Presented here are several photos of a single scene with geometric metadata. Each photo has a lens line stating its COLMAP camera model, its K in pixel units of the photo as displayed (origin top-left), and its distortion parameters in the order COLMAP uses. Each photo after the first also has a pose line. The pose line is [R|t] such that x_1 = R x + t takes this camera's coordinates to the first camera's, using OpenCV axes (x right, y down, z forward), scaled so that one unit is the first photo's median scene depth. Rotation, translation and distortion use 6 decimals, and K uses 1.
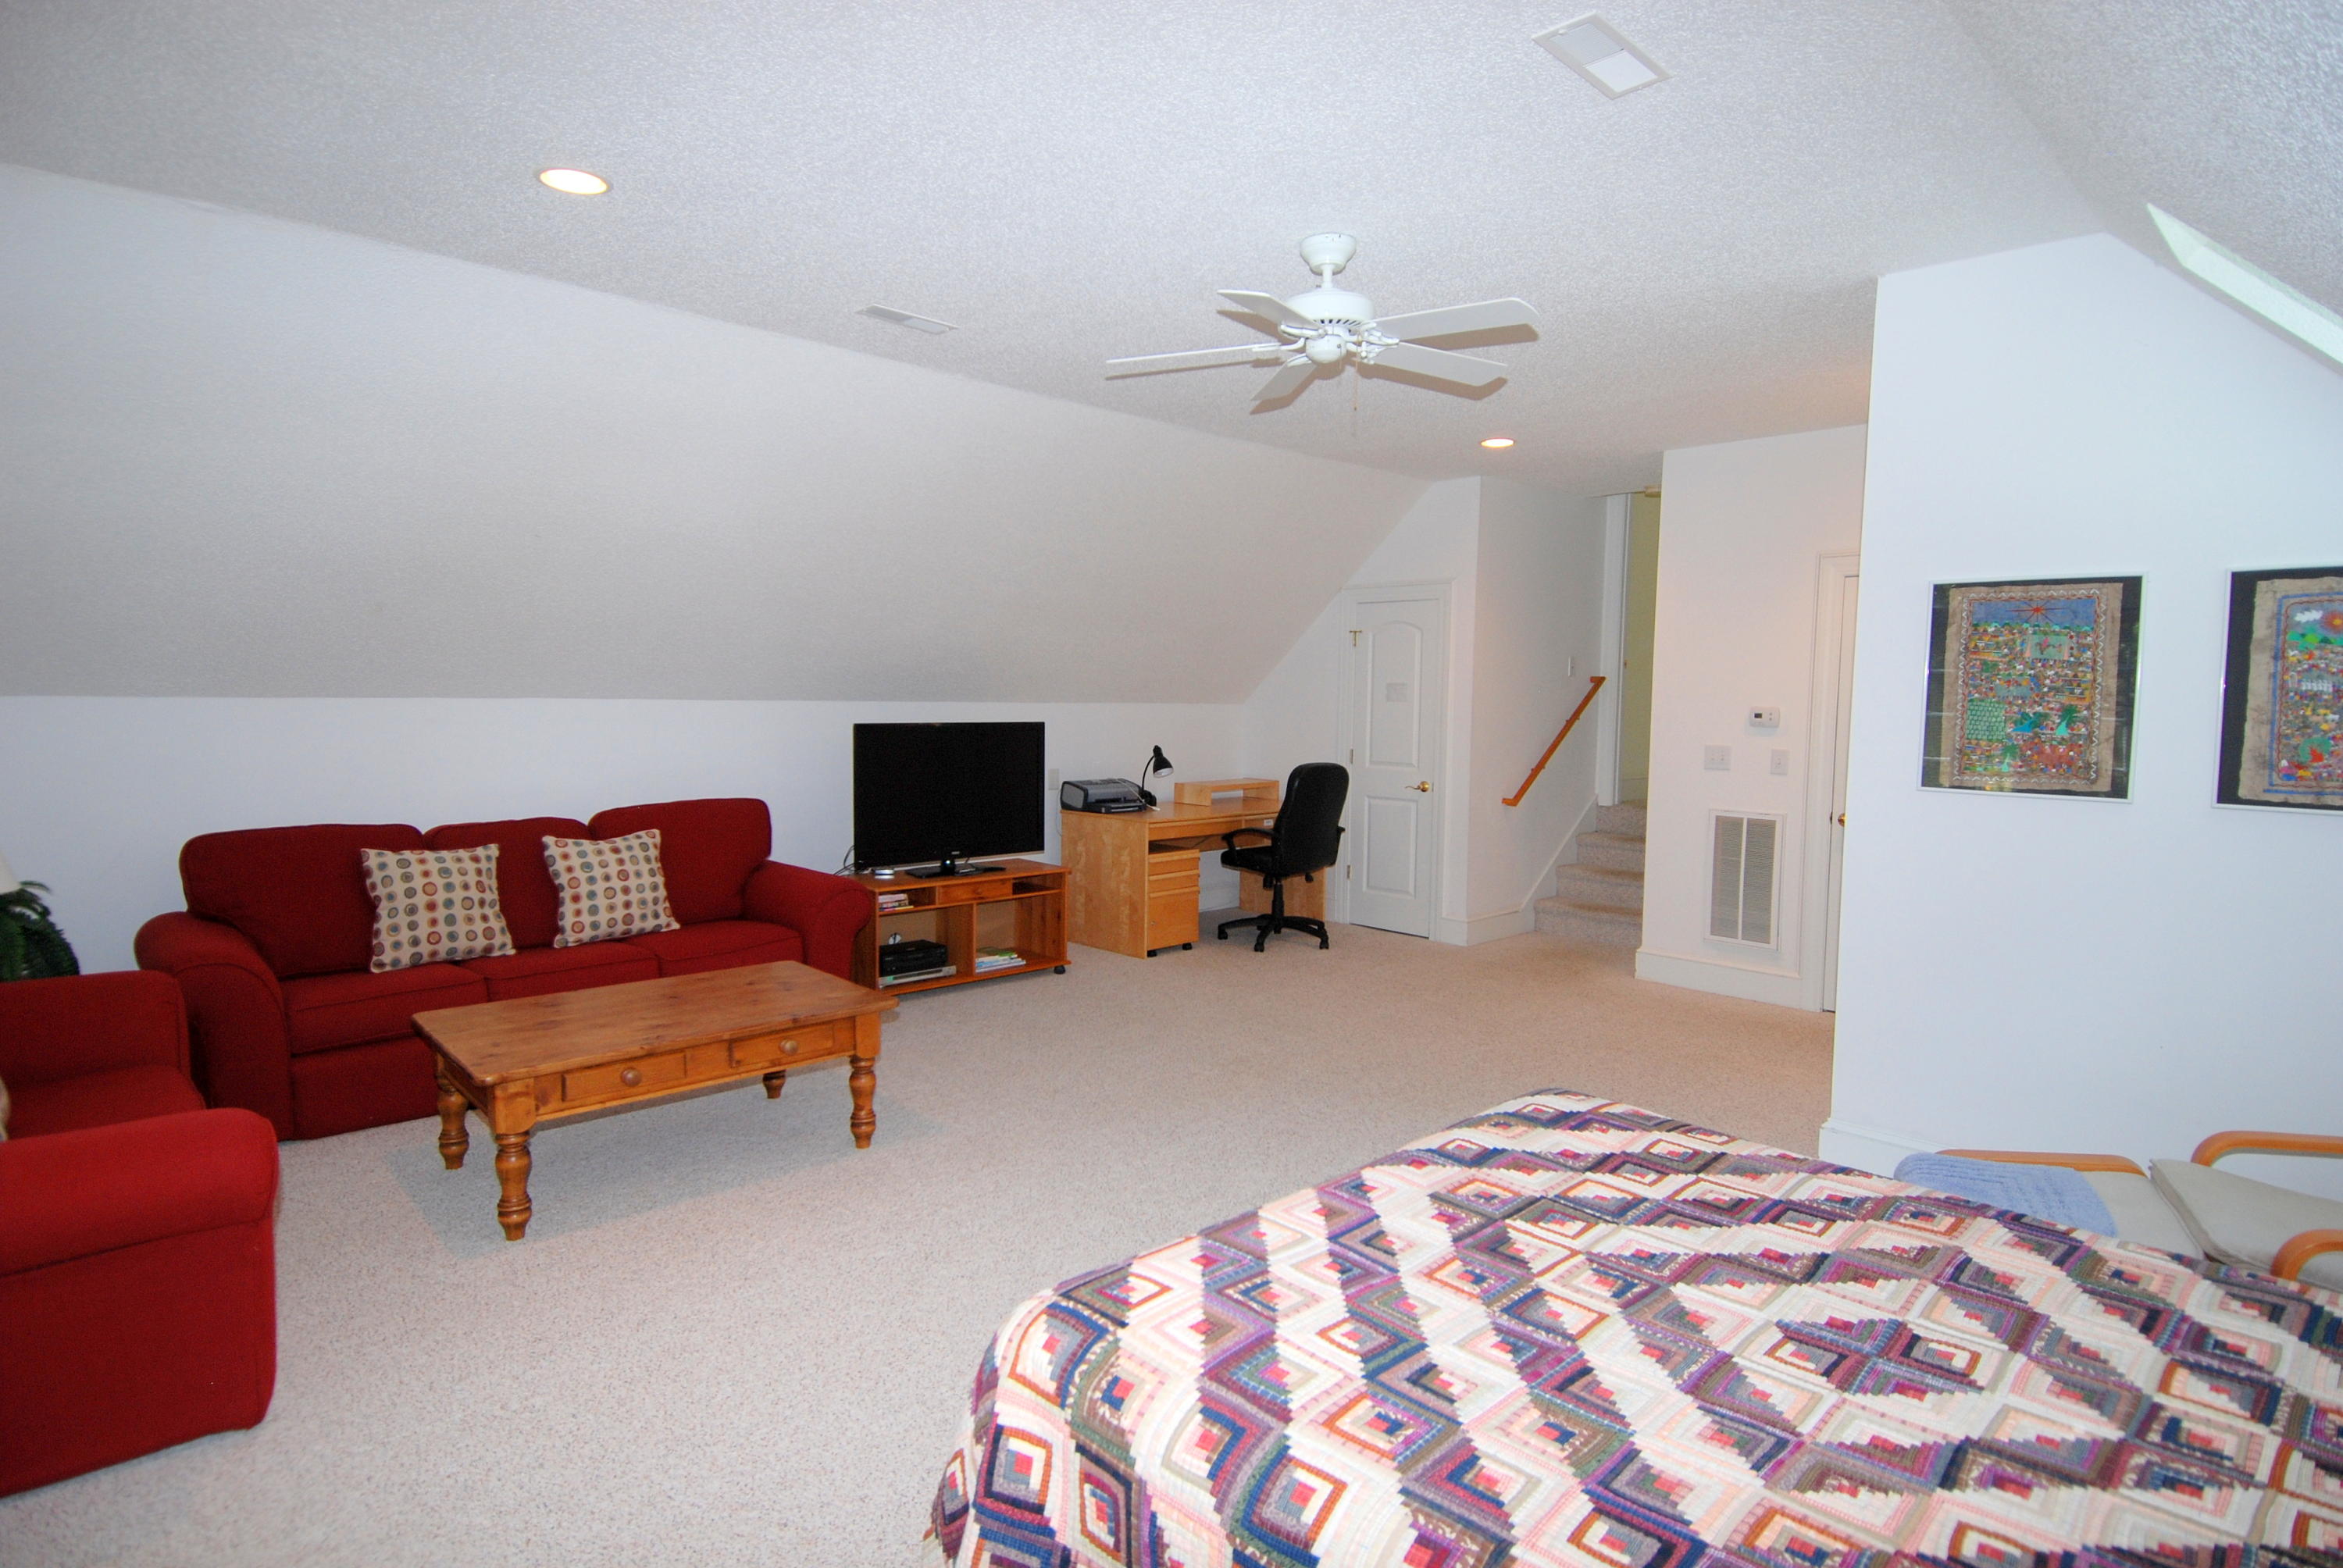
lens RADIAL K [[1224.1, 0, 1170.2], [0, 1224.1, 777.7], [0, 0, 1]] dist [0.059017, -0.063619]
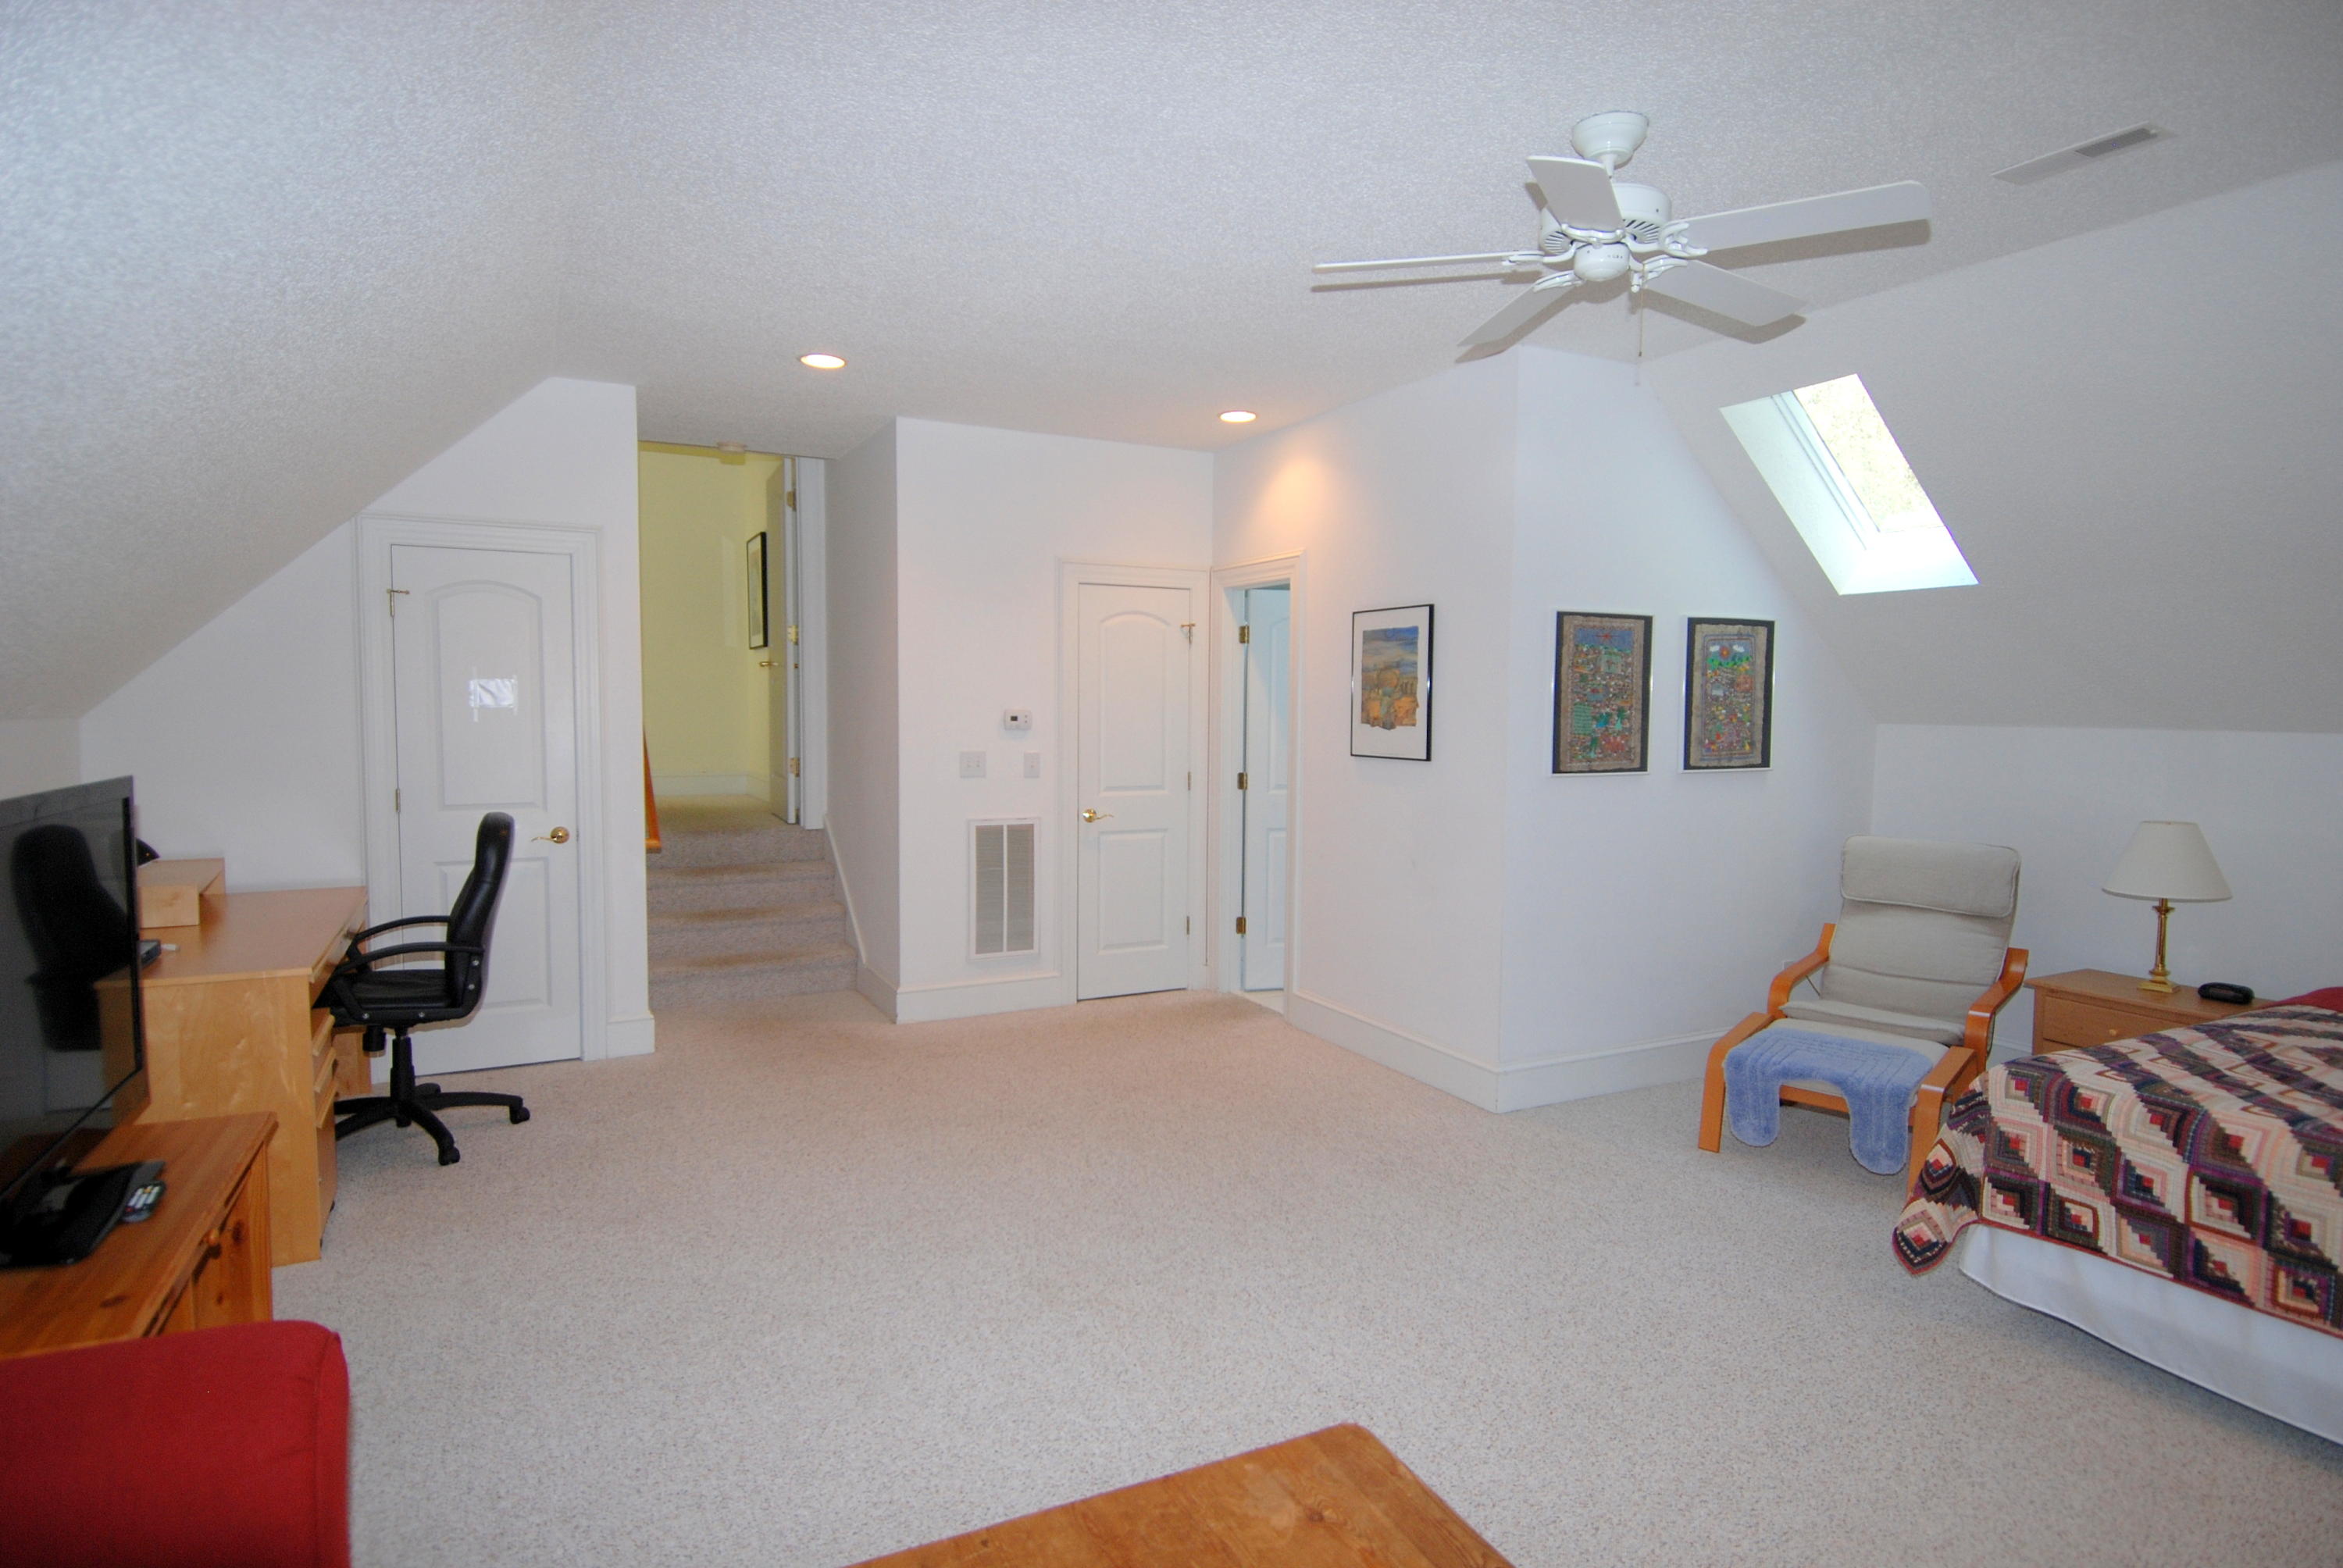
lens RADIAL K [[1224.1, 0, 1170.2], [0, 1224.1, 777.7], [0, 0, 1]] dist [0.059017, -0.063619]
pose [[0.298335, -0.069108, 0.951956, -0.693467], [0.063898, 0.996584, 0.052322, -0.079093], [-0.952320, 0.045218, 0.301732, 1.011923]]
